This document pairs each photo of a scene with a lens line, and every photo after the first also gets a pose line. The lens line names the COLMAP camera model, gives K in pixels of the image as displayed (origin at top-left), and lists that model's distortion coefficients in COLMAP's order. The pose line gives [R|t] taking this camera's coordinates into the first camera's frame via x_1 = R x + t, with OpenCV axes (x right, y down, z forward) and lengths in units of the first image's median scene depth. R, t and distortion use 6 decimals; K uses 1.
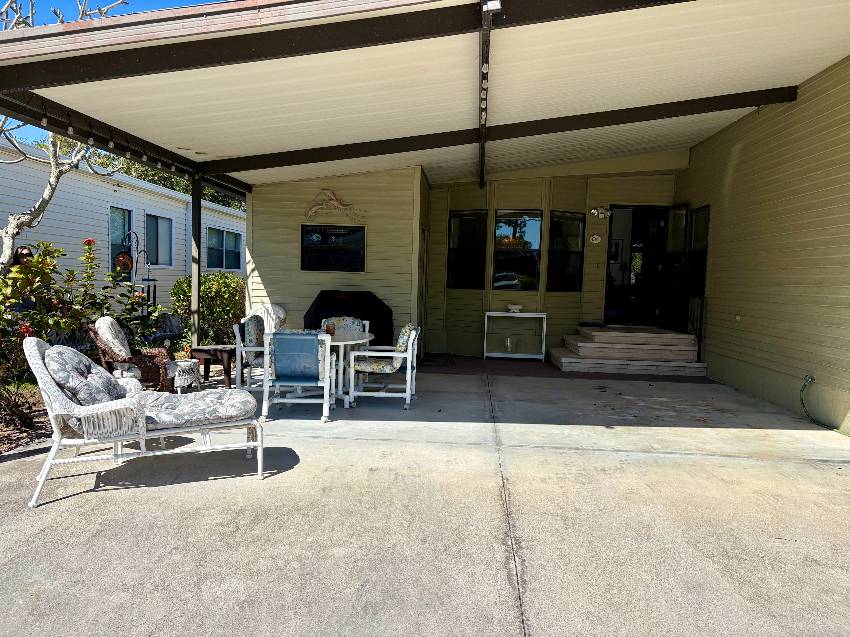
lens RADIAL K [[635.5, 0, 425.0], [0, 635.5, 318.5], [0, 0, 1]] dist [0.003502, -0.004446]
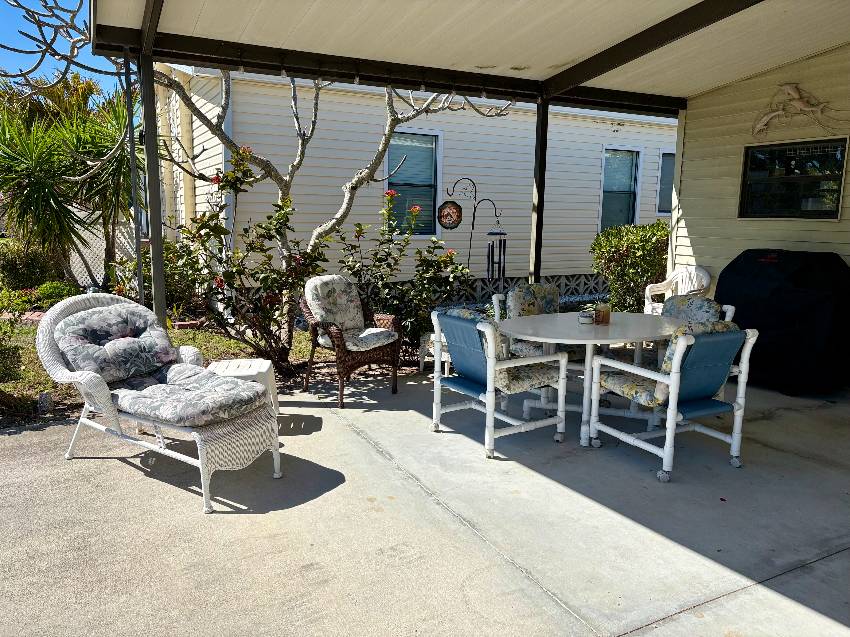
lens RADIAL K [[635.5, 0, 425.0], [0, 635.5, 318.5], [0, 0, 1]] dist [0.003502, -0.004446]
pose [[0.513405, 0.118842, -0.849877, 0.306322], [-0.049009, 0.992808, 0.109222, -0.040962], [0.856746, -0.014423, 0.515537, 0.548018]]
